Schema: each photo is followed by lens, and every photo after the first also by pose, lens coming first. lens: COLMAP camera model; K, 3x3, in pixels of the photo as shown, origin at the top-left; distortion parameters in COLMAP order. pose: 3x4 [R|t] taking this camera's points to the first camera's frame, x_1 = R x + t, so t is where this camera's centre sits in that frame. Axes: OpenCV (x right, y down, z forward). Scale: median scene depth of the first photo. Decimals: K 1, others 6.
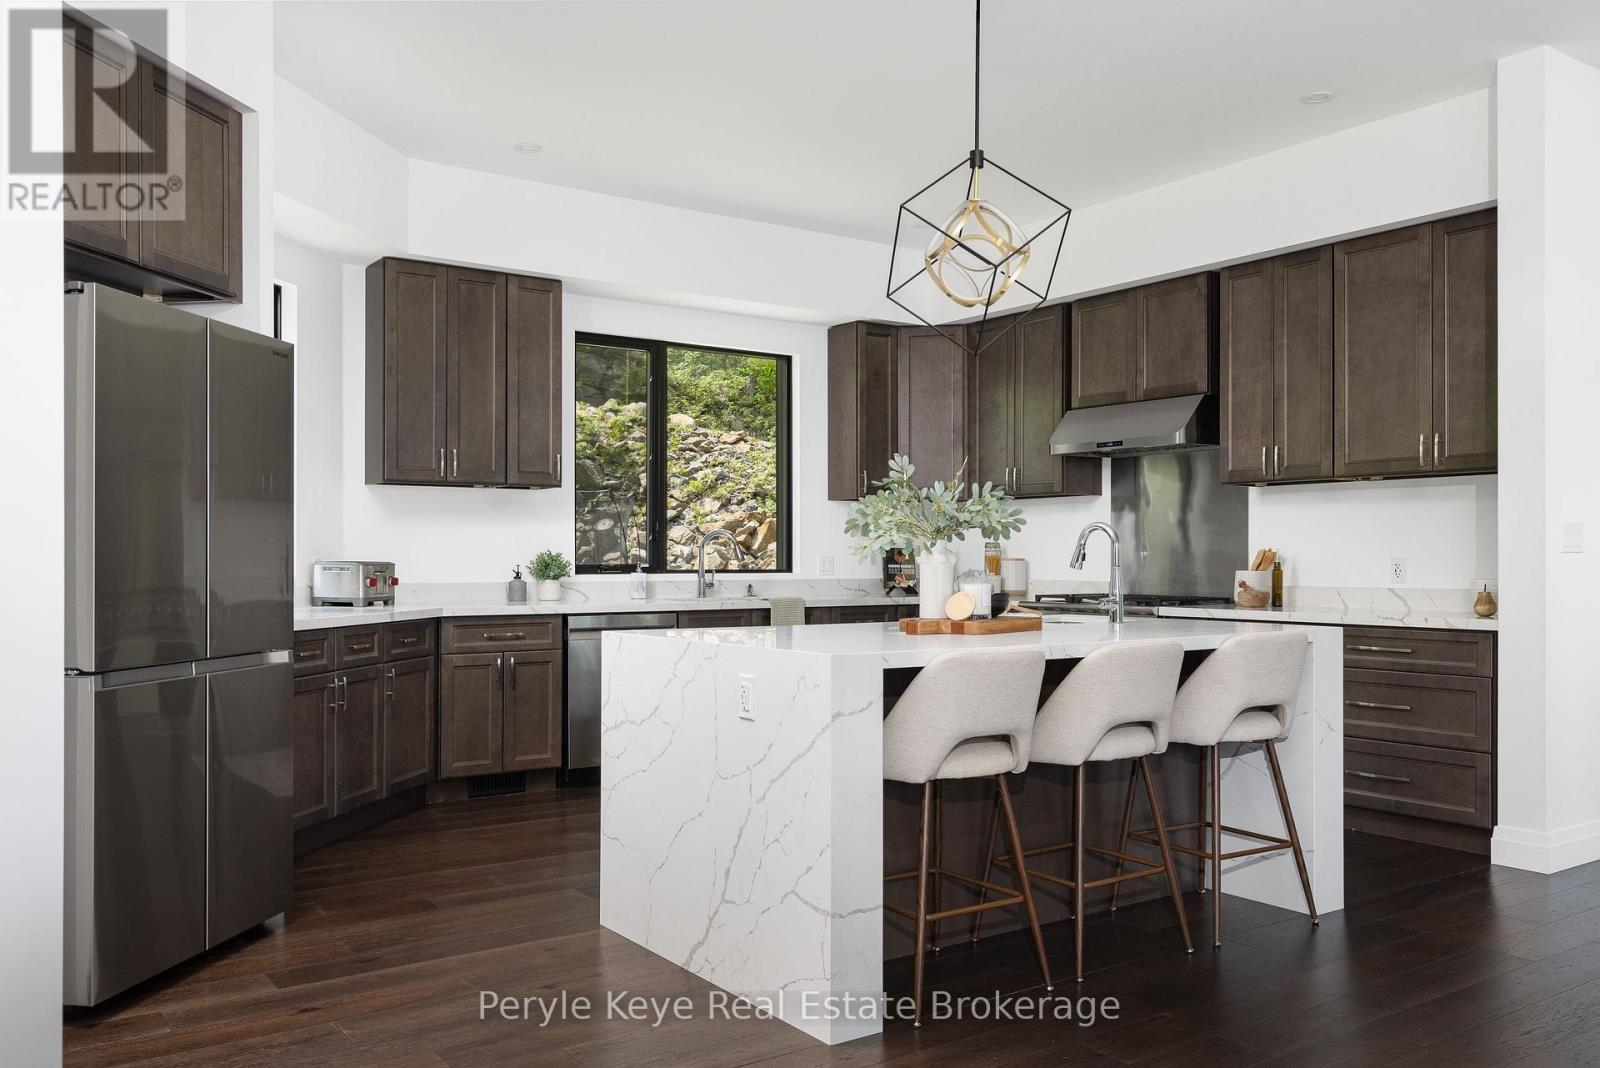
lens RADIAL K [[1261.5, 0, 793.0], [0, 1261.5, 541.8], [0, 0, 1]] dist [-0.033613, -0.004681]
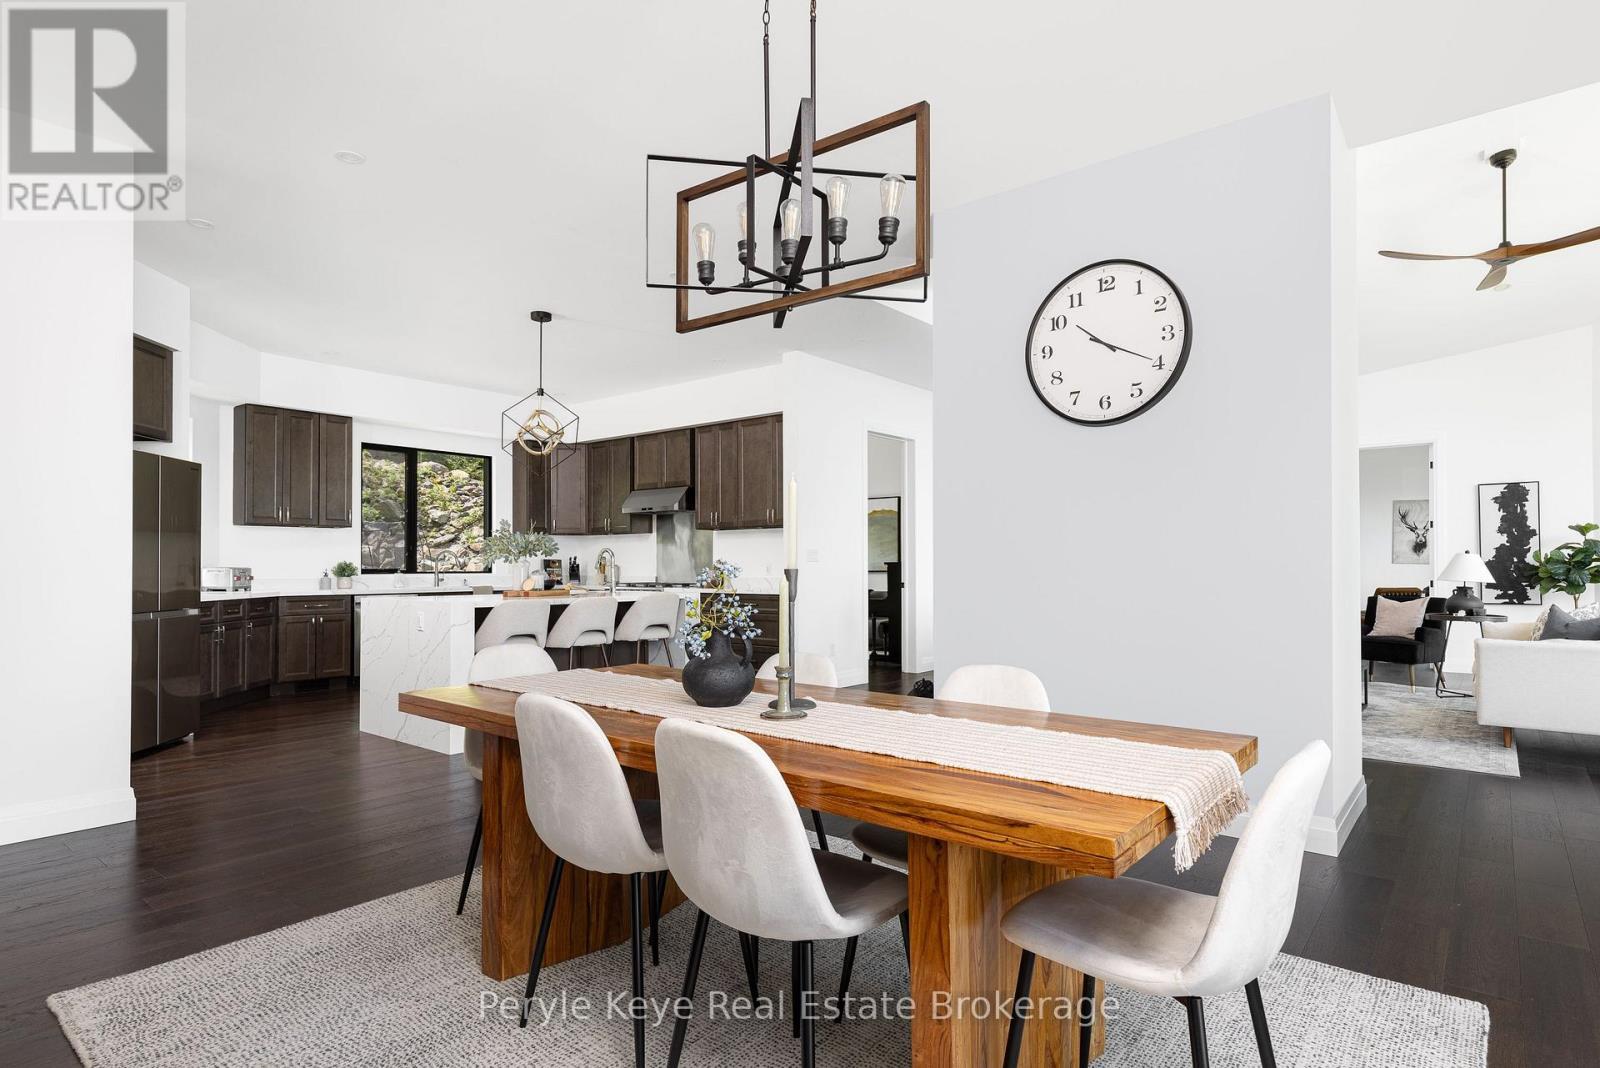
lens RADIAL K [[855.8, 0, 795.5], [0, 855.8, 548.4], [0, 0, 1]] dist [-0.002784, -0.001866]
pose [[0.963358, 0.002807, 0.268205, 0.112278], [-0.000699, 0.999968, -0.007956, -0.002608], [-0.268219, 0.007477, 0.963329, -0.407106]]
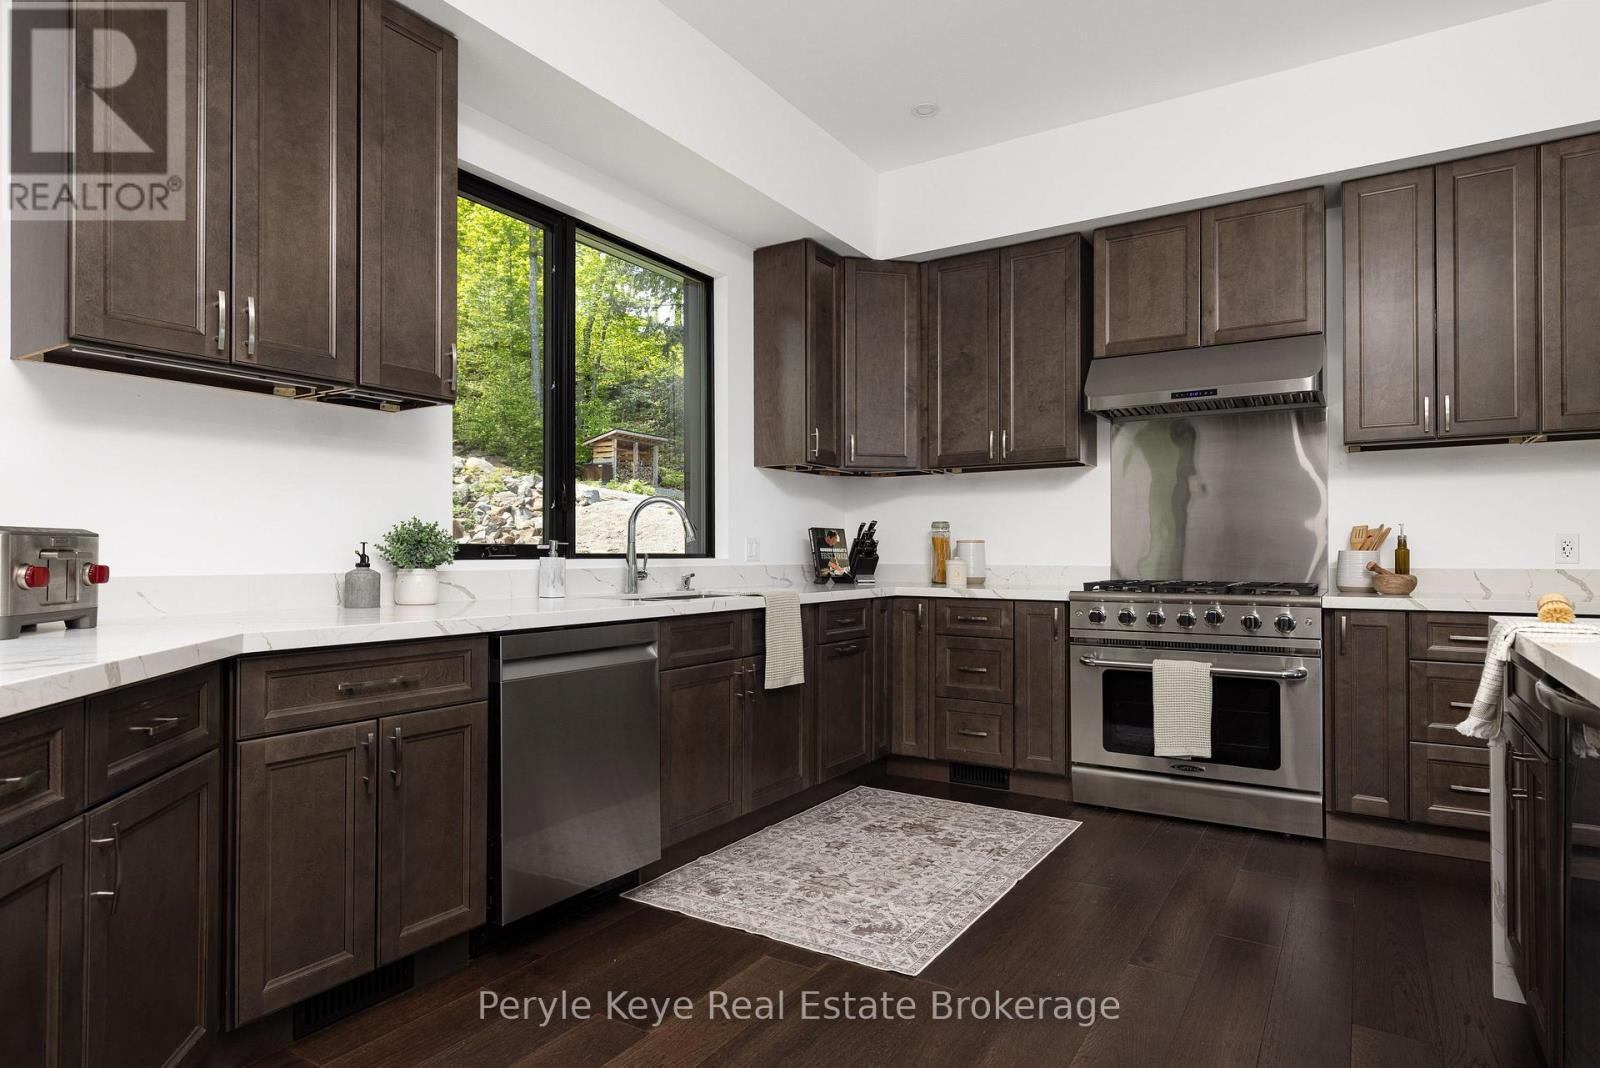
lens RADIAL K [[894.6, 0, 812.8], [0, 894.6, 542.7], [0, 0, 1]] dist [-0.005247, 0.001760]
pose [[0.913537, 0.003618, 0.406740, -0.203113], [-0.003167, 0.999993, -0.001782, 0.019185], [-0.406744, 0.000340, 0.913542, 0.579876]]
